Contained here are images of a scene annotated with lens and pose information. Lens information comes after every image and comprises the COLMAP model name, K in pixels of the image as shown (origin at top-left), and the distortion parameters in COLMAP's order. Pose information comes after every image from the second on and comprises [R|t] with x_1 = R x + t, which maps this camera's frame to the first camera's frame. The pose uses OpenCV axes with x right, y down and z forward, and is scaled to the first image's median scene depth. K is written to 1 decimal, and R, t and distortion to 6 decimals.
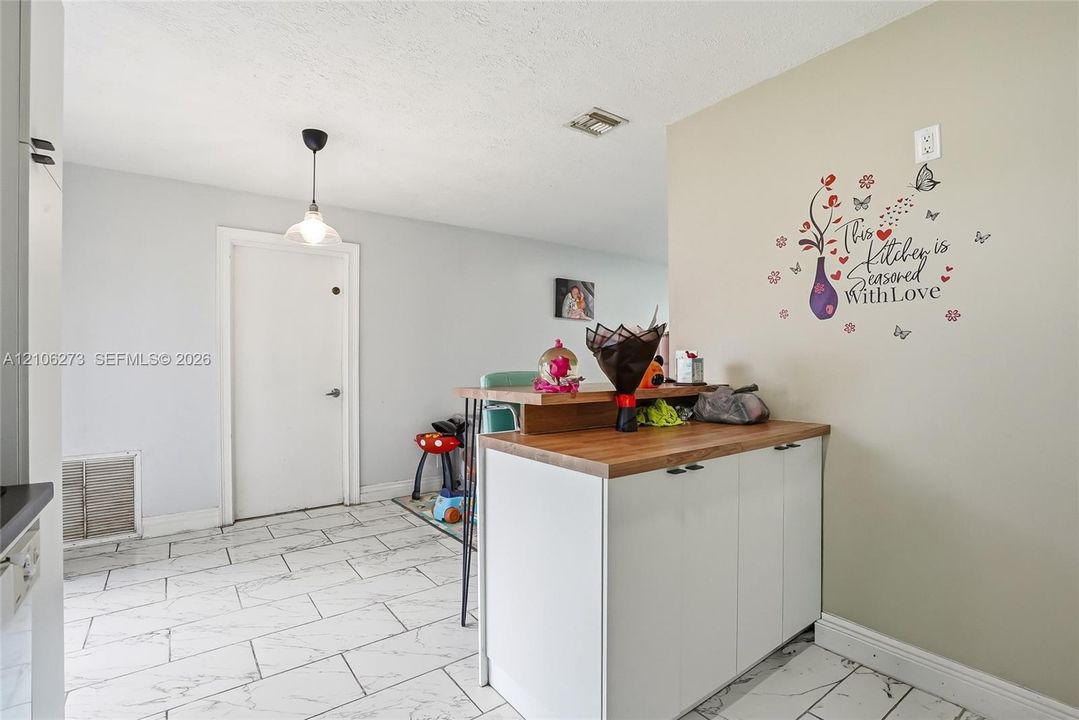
lens RADIAL K [[501.9, 0, 541.8], [0, 501.9, 360.6], [0, 0, 1]] dist [-0.031646, 0.000256]
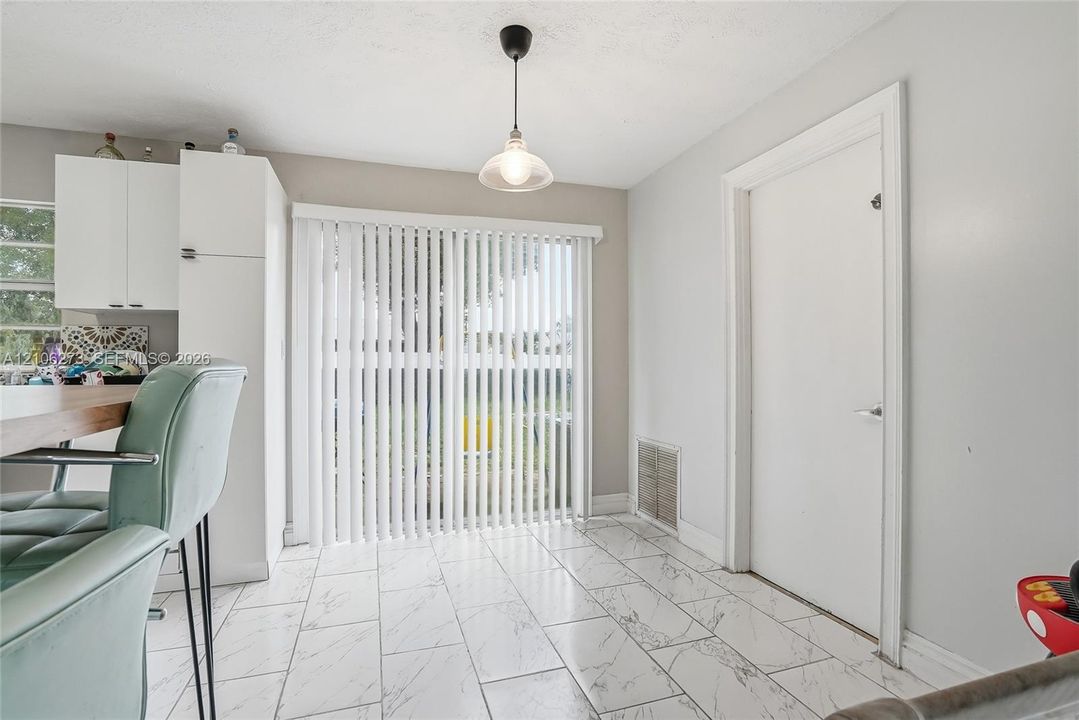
lens RADIAL K [[501.9, 0, 533.2], [0, 501.9, 362.7], [0, 0, 1]] dist [-0.031646, 0.000256]
pose [[-0.321376, 0.004748, -0.946940, 0.113648], [0.009038, 0.999957, 0.001946, 0.009509], [0.946909, -0.007933, -0.321405, 0.636450]]
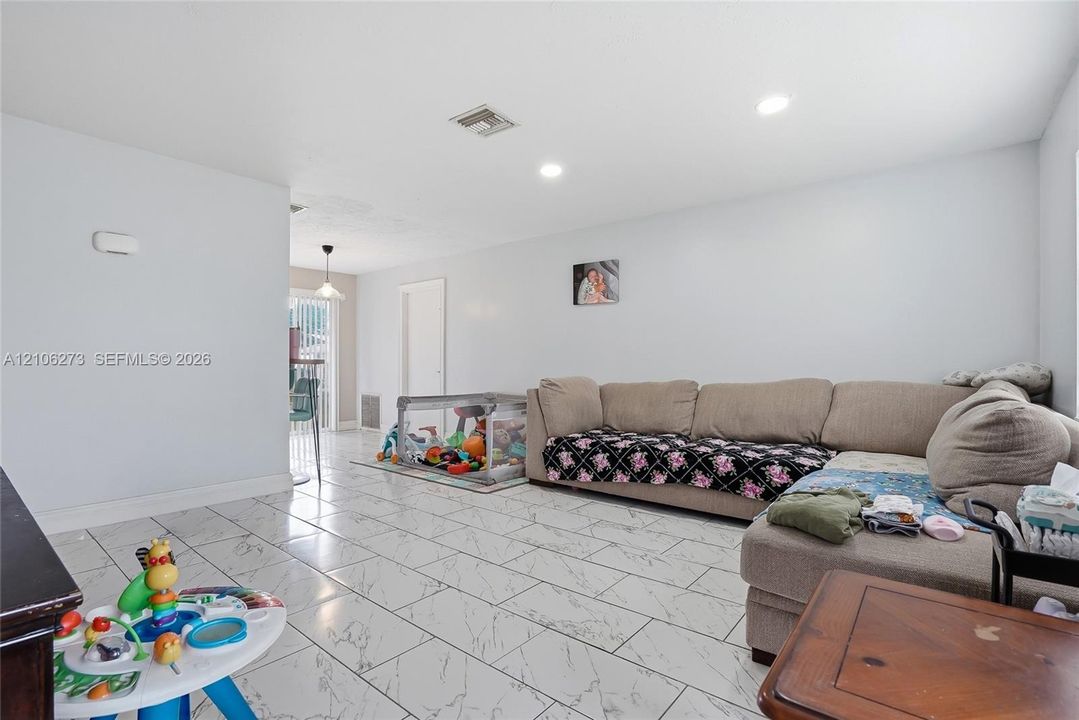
lens RADIAL K [[501.9, 0, 535.8], [0, 501.9, 377.7], [0, 0, 1]] dist [-0.031646, 0.000256]
pose [[0.256775, 0.026761, -0.966101, 0.955126], [-0.001743, 0.999628, 0.027226, 0.028625], [0.966470, -0.005307, 0.256726, 0.669165]]
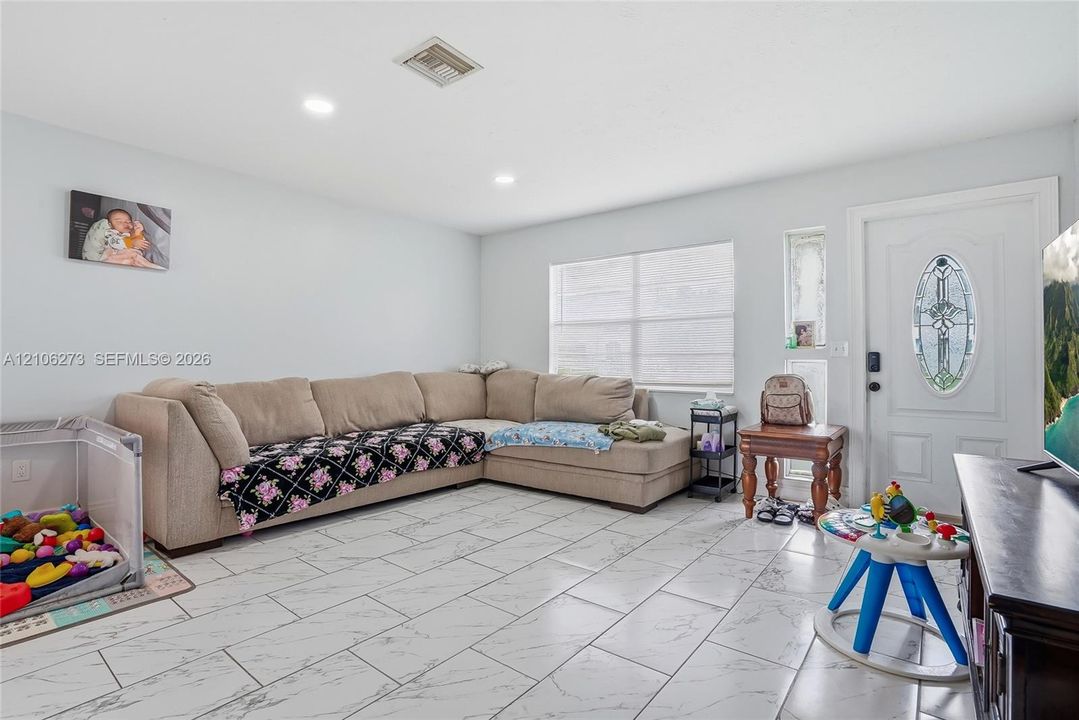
lens RADIAL K [[501.9, 0, 547.9], [0, 501.9, 361.3], [0, 0, 1]] dist [-0.031646, 0.000256]
pose [[0.963475, 0.006804, 0.267711, 0.405838], [-0.006878, 0.999976, -0.000661, 0.028105], [-0.267709, -0.001204, 0.963499, 0.313982]]
